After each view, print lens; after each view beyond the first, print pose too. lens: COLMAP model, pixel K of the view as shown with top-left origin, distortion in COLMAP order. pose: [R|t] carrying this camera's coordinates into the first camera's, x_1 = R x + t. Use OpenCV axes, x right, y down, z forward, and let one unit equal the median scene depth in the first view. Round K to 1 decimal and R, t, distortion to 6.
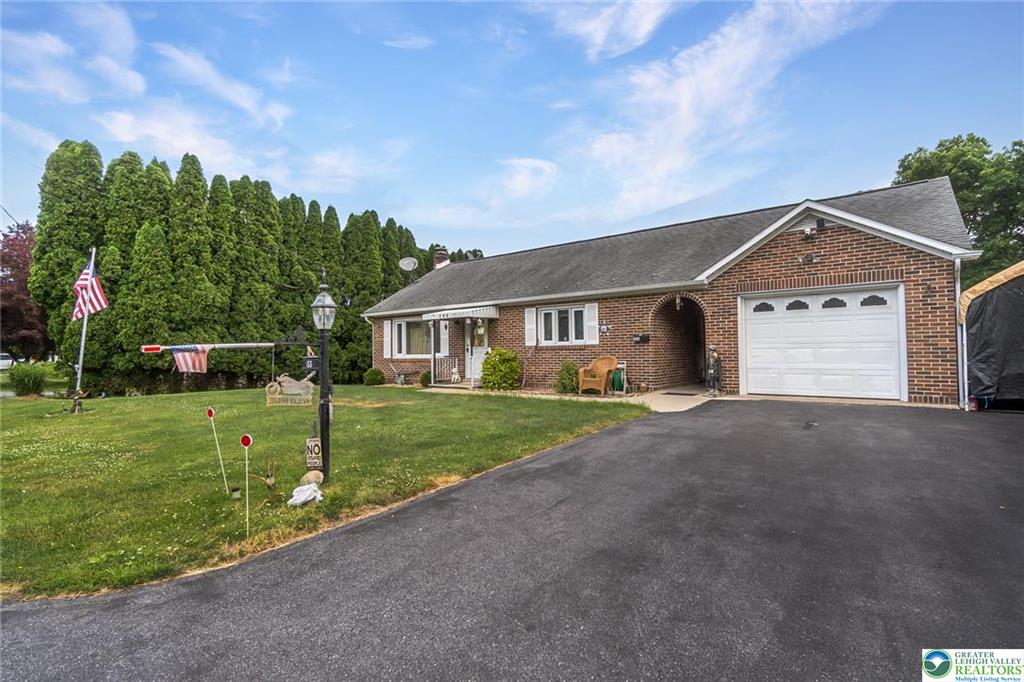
lens RADIAL K [[495.3, 0, 512.0], [0, 495.3, 341.0], [0, 0, 1]] dist [-0.003664, -0.000704]
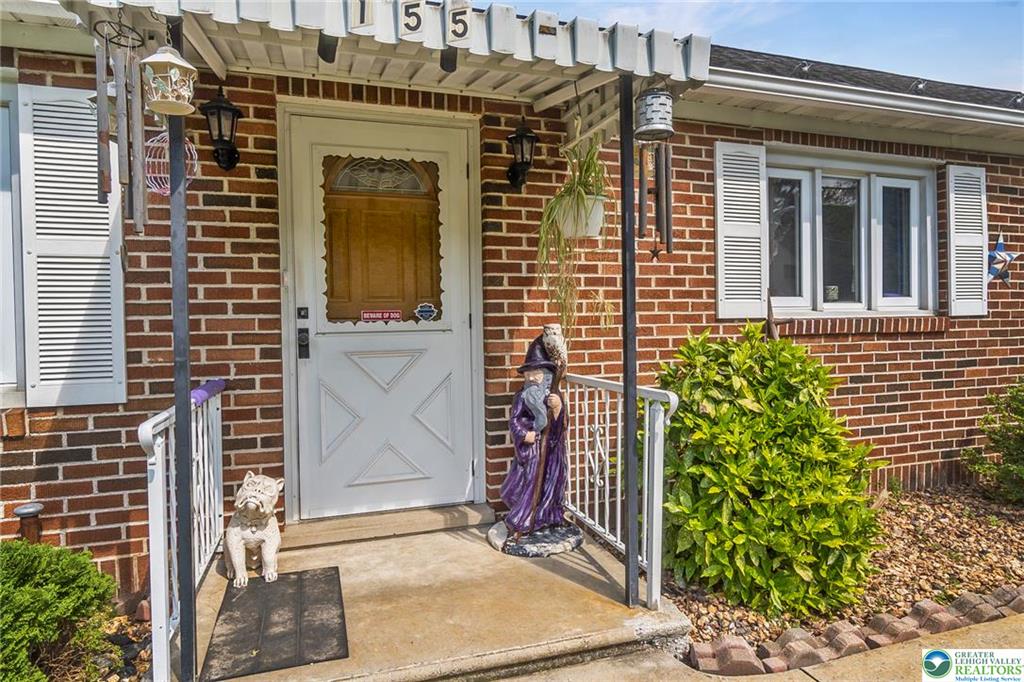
lens RADIAL K [[600.4, 0, 512.0], [0, 600.4, 341.0], [0, 0, 1]] dist [-0.003454, -0.000755]
pose [[0.544718, -0.018385, 0.838418, -0.241164], [-0.010147, 0.999542, 0.028511, 0.013403], [-0.838558, -0.024038, 0.544282, 0.952752]]
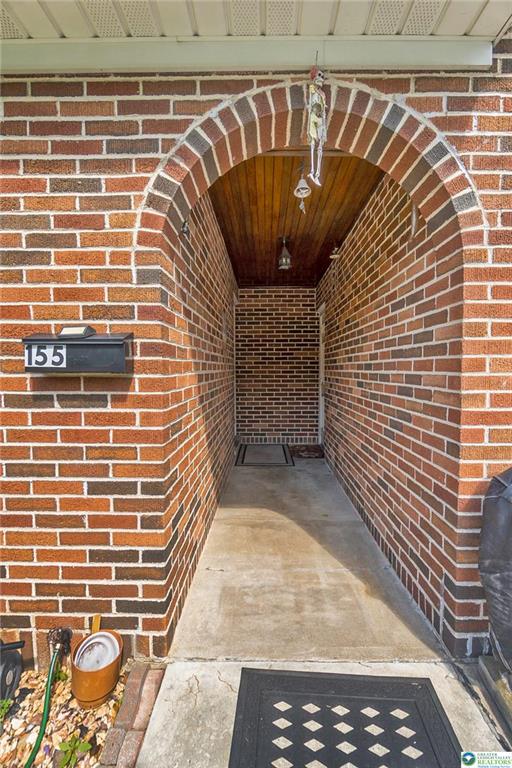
lens RADIAL K [[337.3, 0, 256.0], [0, 337.3, 384.0], [0, 0, 1]] dist [-0.005266, 0.000167]
pose [[0.790605, -0.020450, 0.611985, 0.206016], [-0.023250, 0.997719, 0.063376, -0.003740], [-0.611885, -0.064334, 0.788326, 0.757141]]
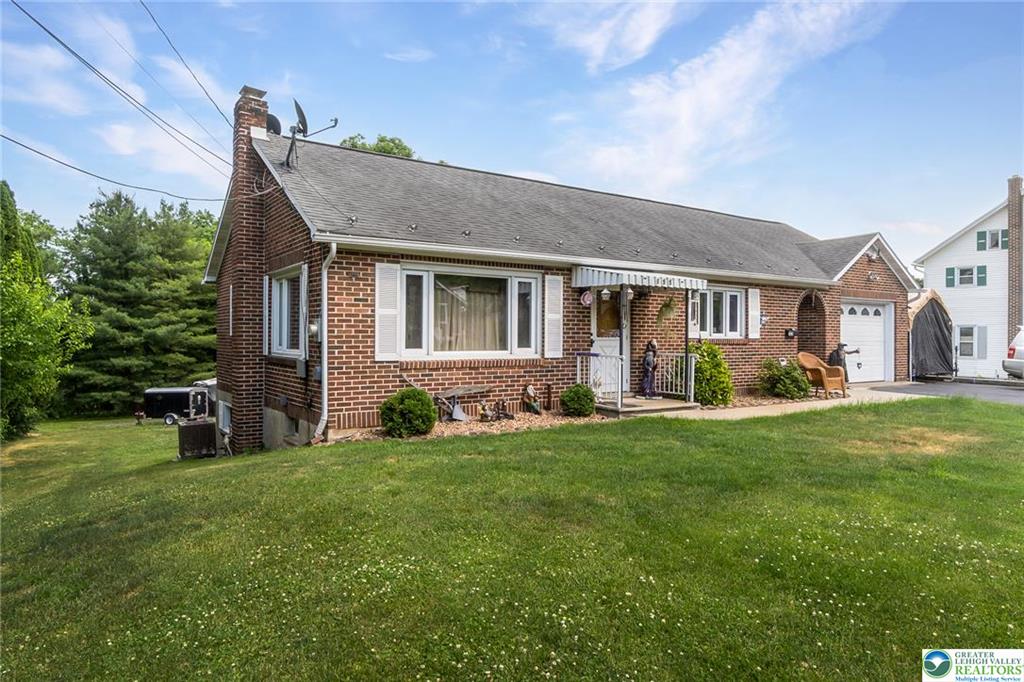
lens RADIAL K [[642.3, 0, 512.0], [0, 642.3, 341.0], [0, 0, 1]] dist [-0.000356, 0.000270]
pose [[0.293809, 0.007809, 0.955832, -0.913892], [-0.030737, 0.999527, 0.001283, 0.020730], [-0.955370, -0.029756, 0.293910, 0.989549]]
